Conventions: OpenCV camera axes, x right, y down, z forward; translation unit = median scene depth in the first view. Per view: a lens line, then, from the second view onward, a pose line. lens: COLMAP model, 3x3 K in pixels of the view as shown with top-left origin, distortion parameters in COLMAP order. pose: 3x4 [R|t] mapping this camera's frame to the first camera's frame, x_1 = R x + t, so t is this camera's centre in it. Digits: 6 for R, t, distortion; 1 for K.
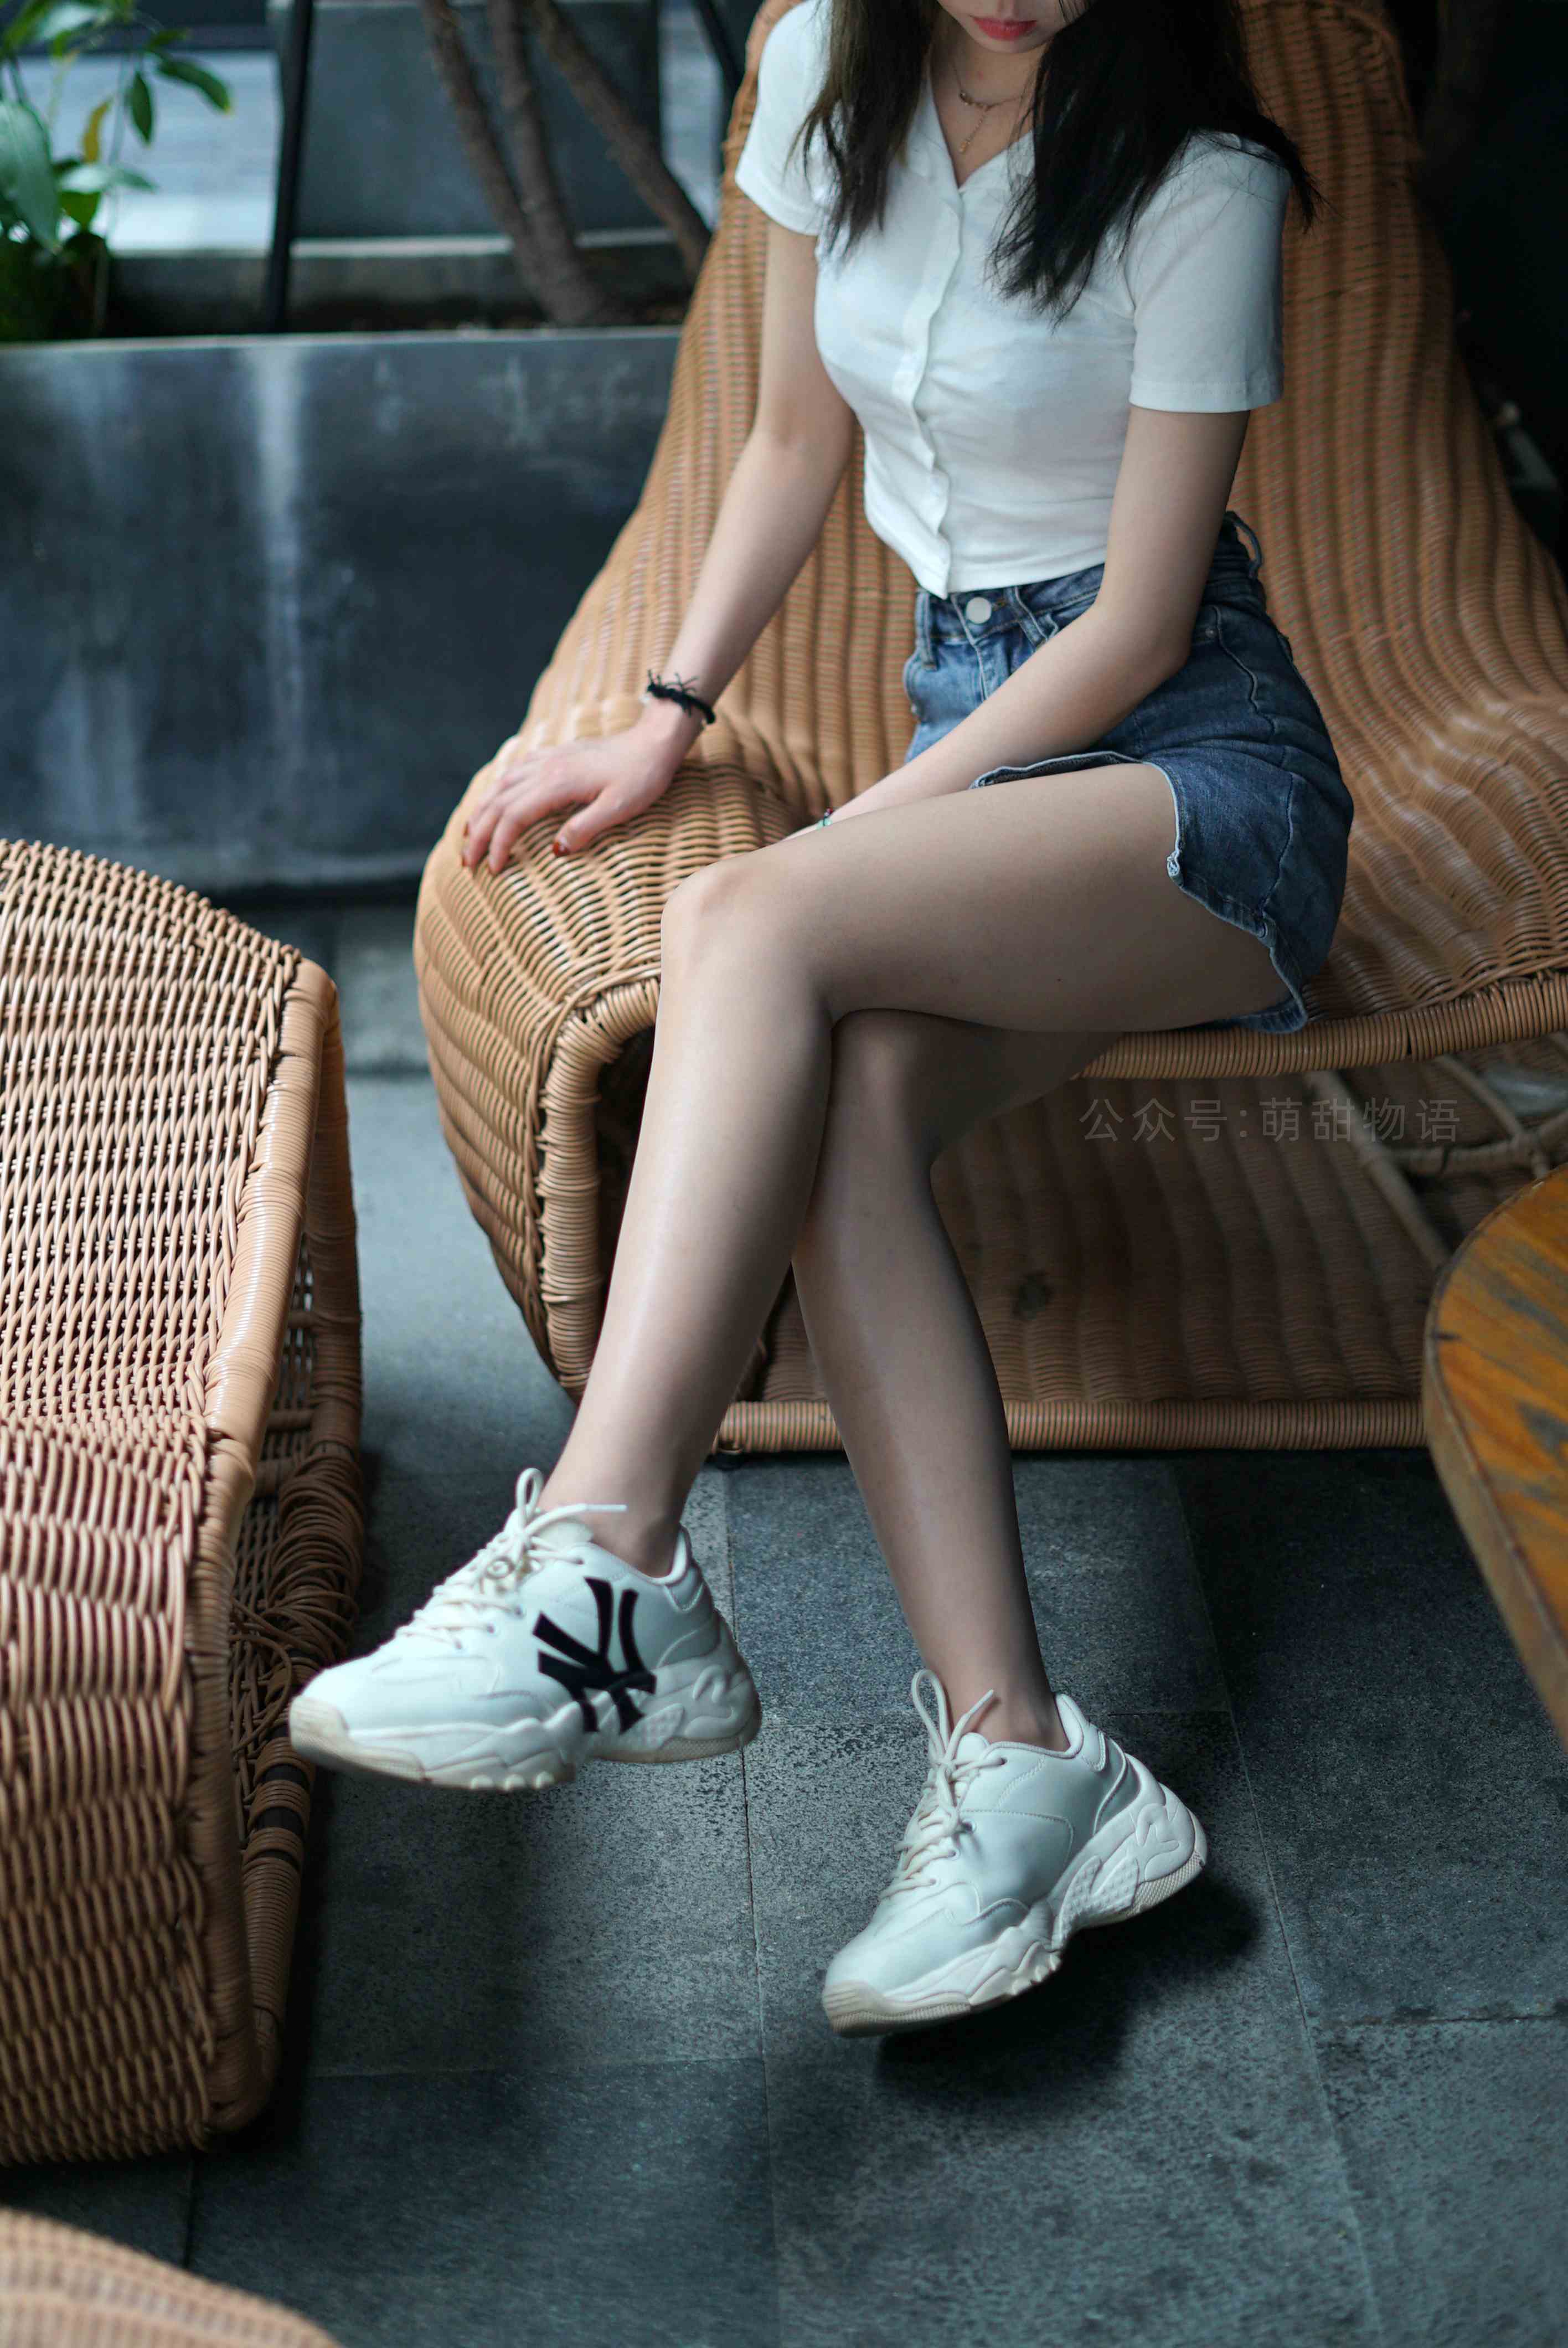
lens RADIAL K [[4142.0, 0, 902.8], [0, 4142.0, 952.2], [0, 0, 1]] dist [-0.030521, -0.023779]
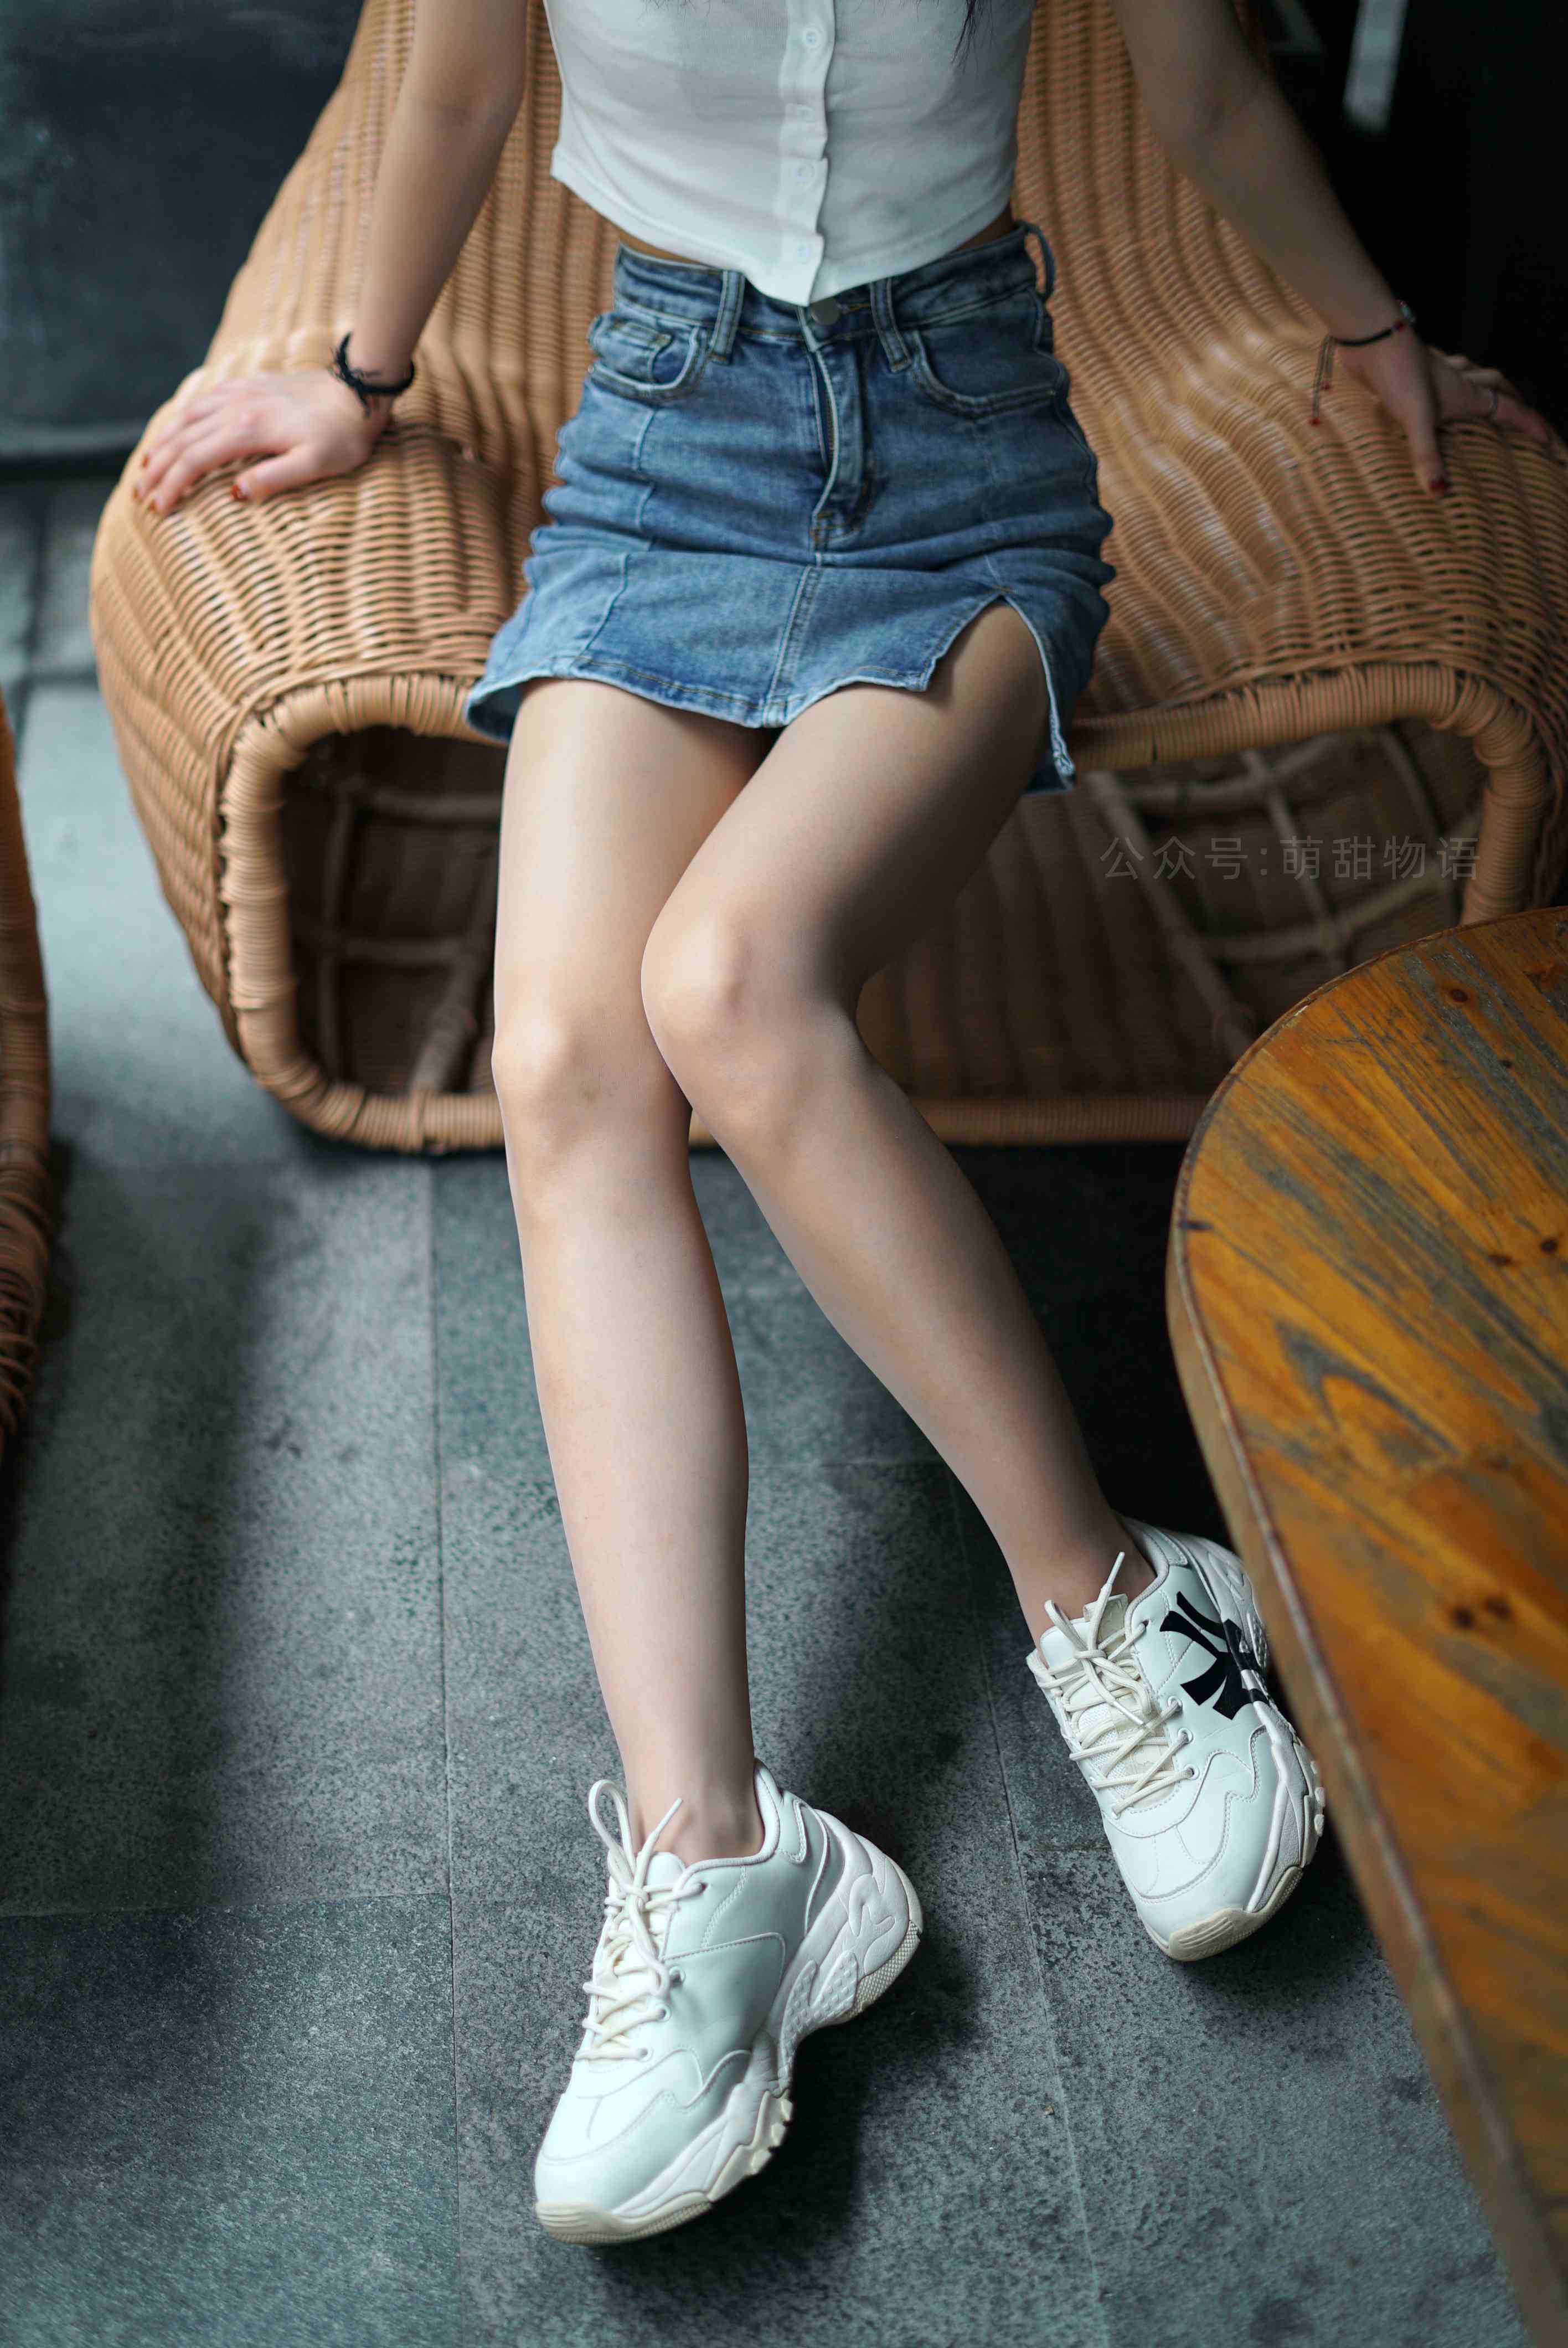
lens RADIAL K [[3475.9, 0, 788.5], [0, 3475.9, 1187.8], [0, 0, 1]] dist [-0.037409, -0.005693]
pose [[0.999499, 0.004072, 0.031376, 0.017682], [-0.012012, 0.966267, 0.257261, -0.093030], [-0.029270, -0.257509, 0.965832, 0.249590]]
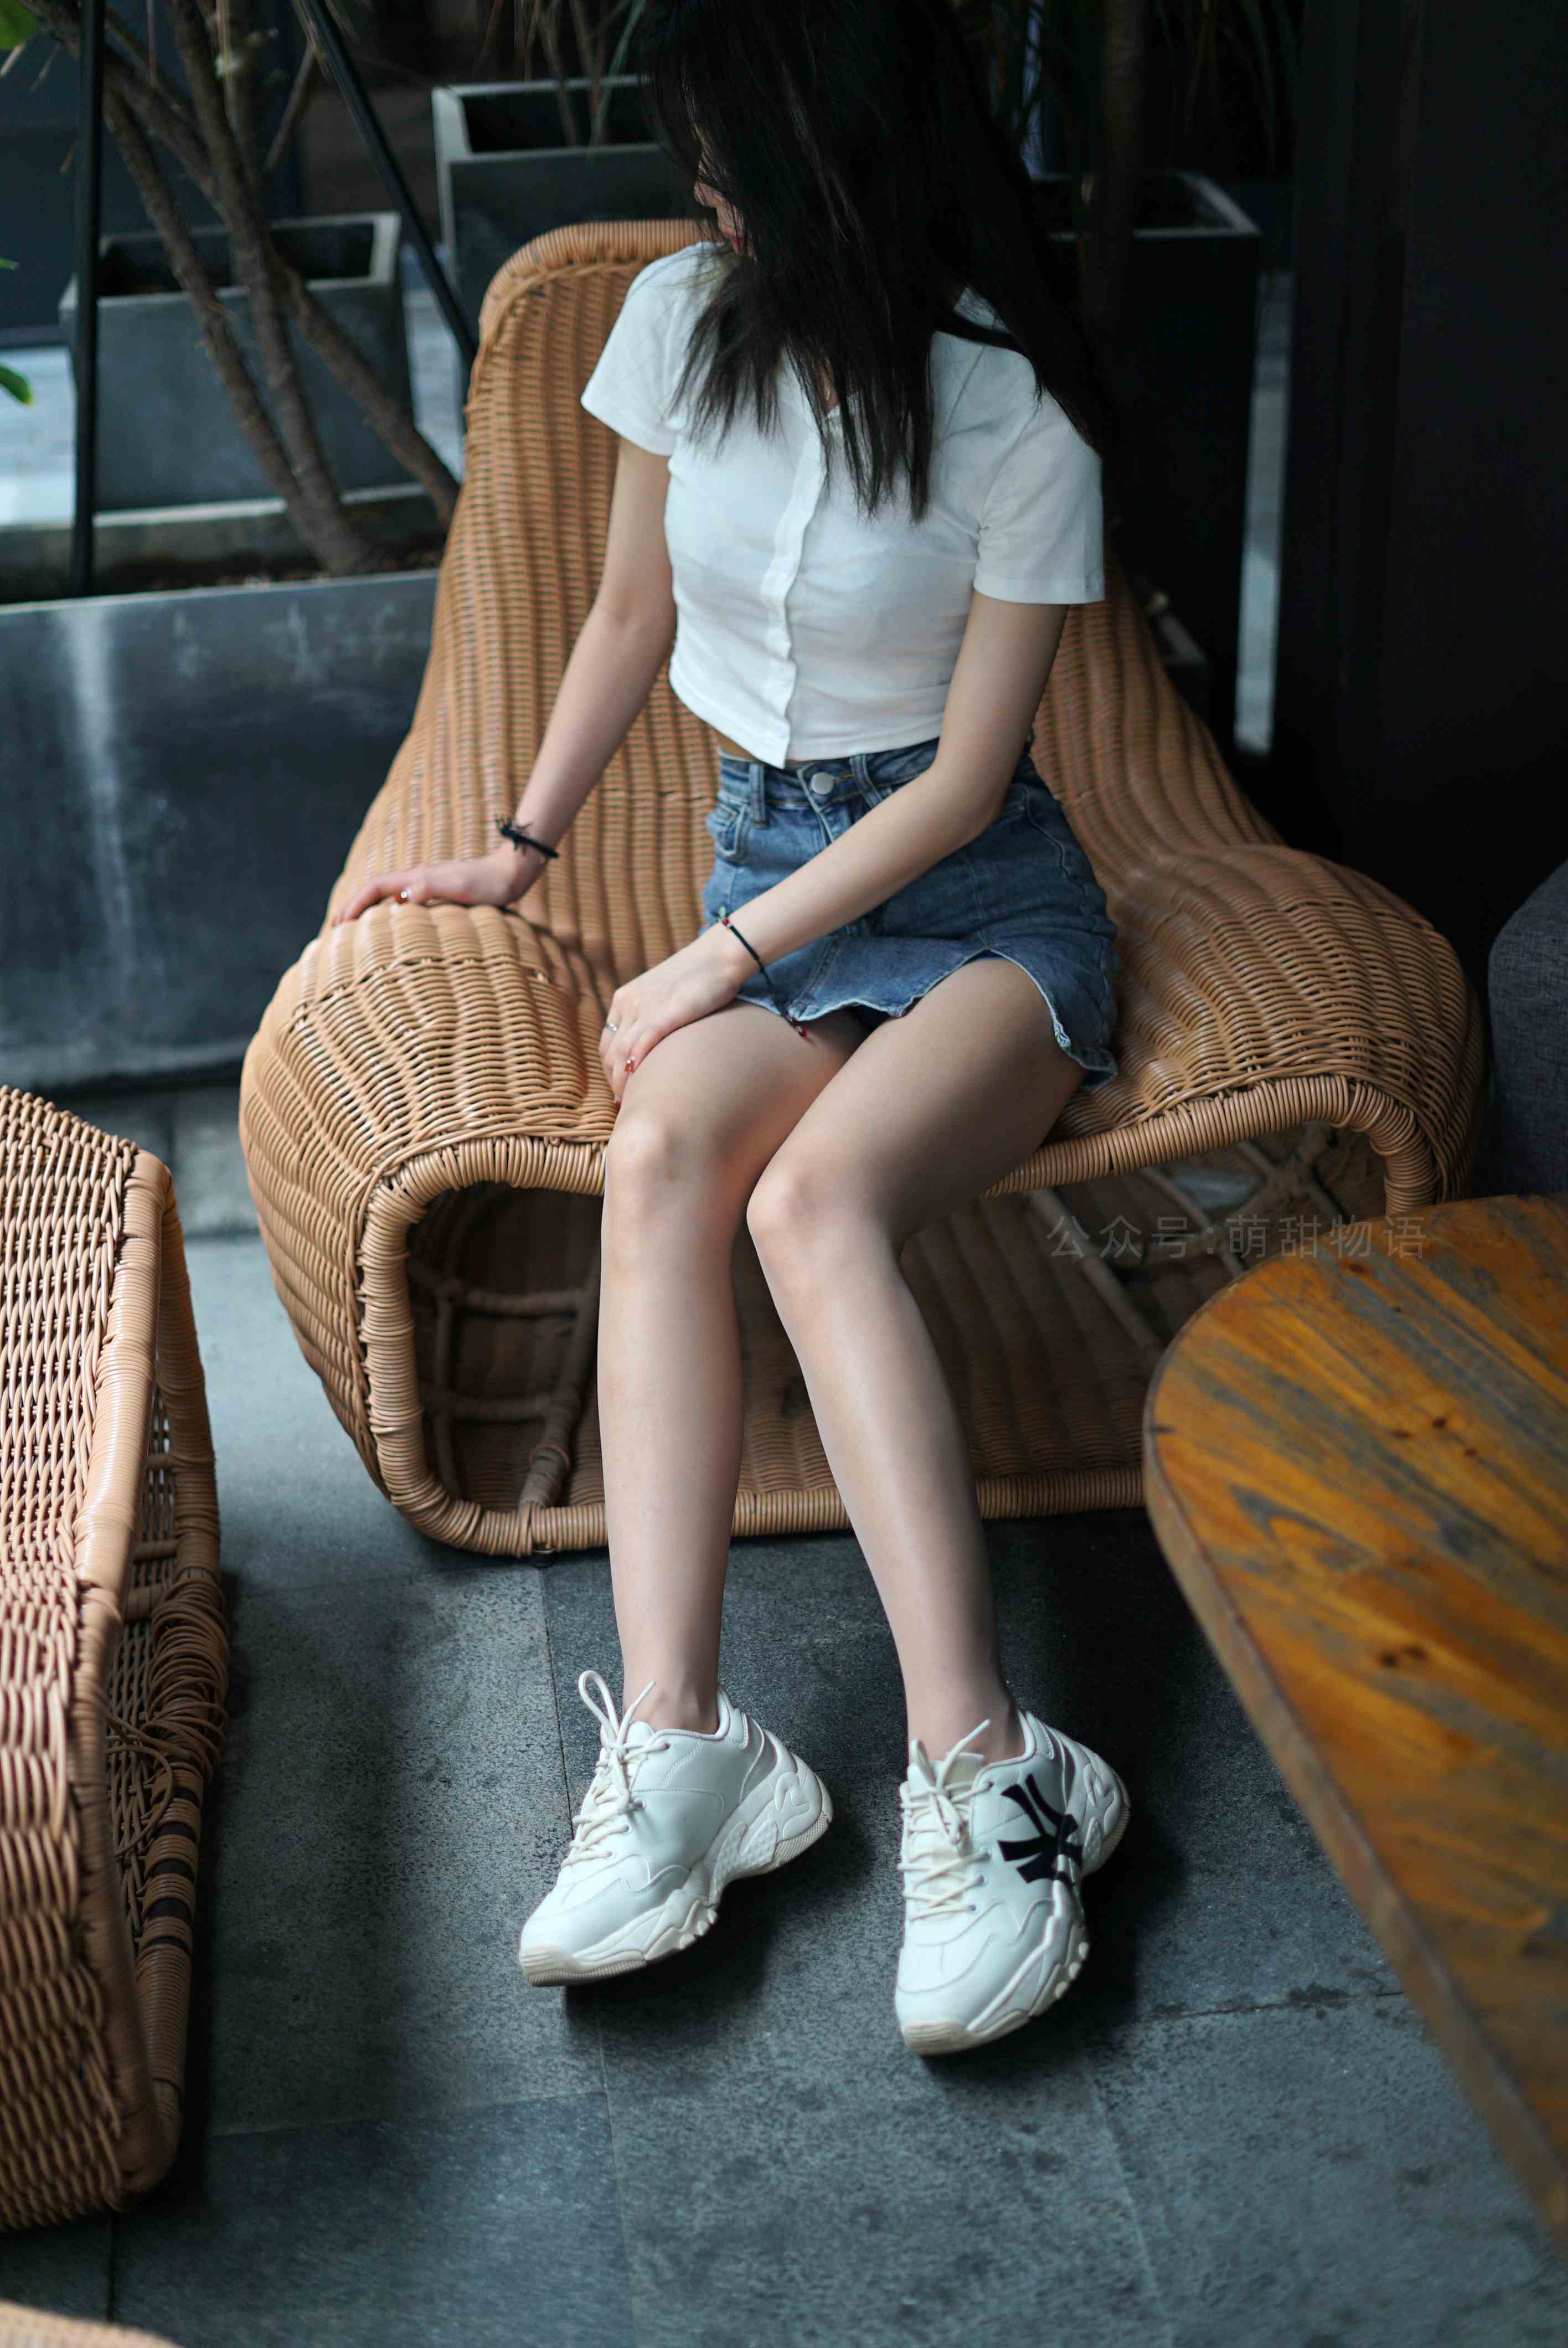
lens RADIAL K [[3457.0, 0, 788.0], [0, 3457.0, 1181.4], [0, 0, 1]] dist [-0.029770, -0.040839]
pose [[0.997405, -0.064380, 0.032225, 0.001982], [0.063247, 0.997383, 0.035024, -0.013084], [-0.034396, -0.032895, 0.998867, 0.050167]]
